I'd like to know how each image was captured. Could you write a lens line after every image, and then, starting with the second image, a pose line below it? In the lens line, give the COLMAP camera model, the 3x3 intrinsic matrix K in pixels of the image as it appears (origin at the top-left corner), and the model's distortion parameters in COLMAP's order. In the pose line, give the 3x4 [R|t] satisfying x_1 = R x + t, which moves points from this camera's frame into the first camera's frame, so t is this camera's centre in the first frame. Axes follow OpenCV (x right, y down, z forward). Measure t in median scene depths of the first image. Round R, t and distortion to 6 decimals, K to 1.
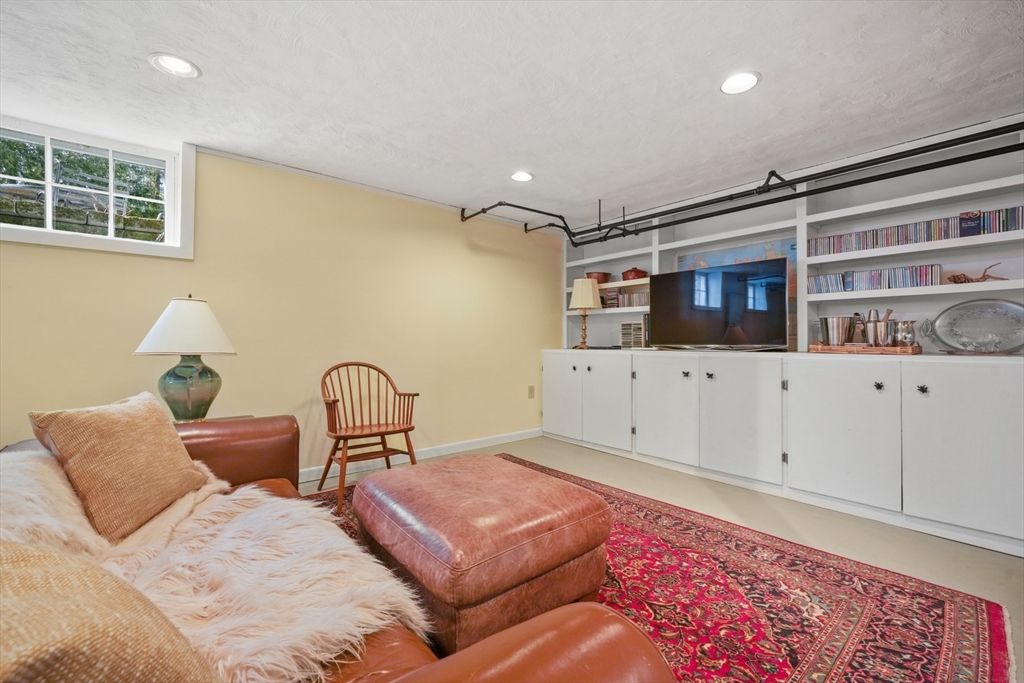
lens RADIAL K [[435.2, 0, 512.1], [0, 435.2, 339.7], [0, 0, 1]] dist [-0.002699, -0.000518]
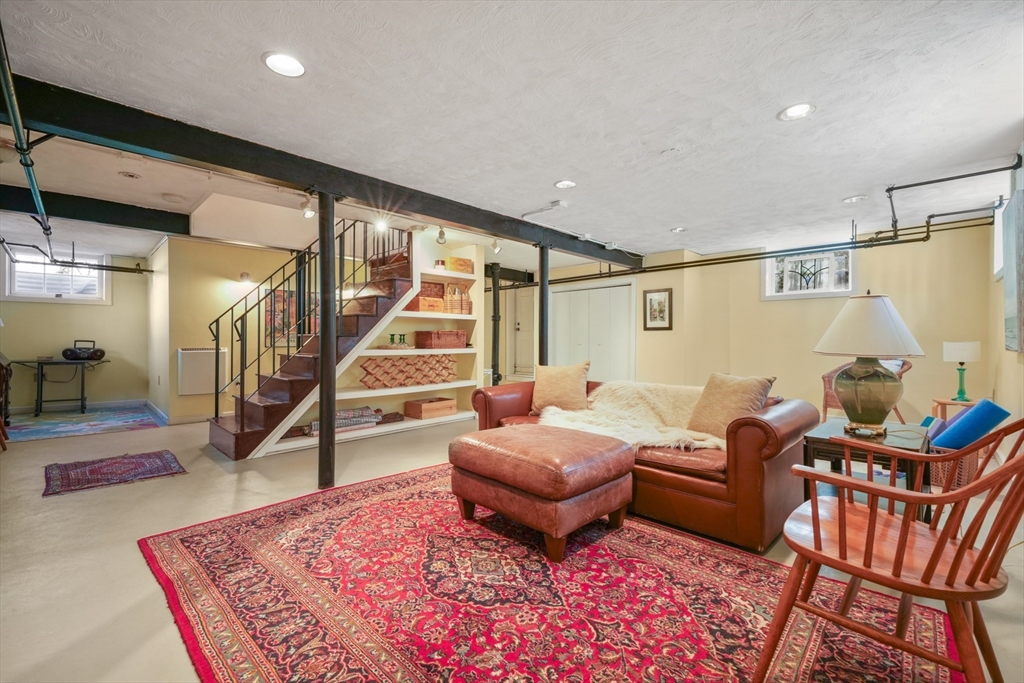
lens RADIAL K [[435.2, 0, 511.3], [0, 435.2, 340.6], [0, 0, 1]] dist [-0.002699, -0.000518]
pose [[-0.994770, -0.008037, -0.101828, 0.128722], [-0.007205, 0.999938, -0.008529, 0.015365], [0.101890, -0.007751, -0.994765, 2.029085]]
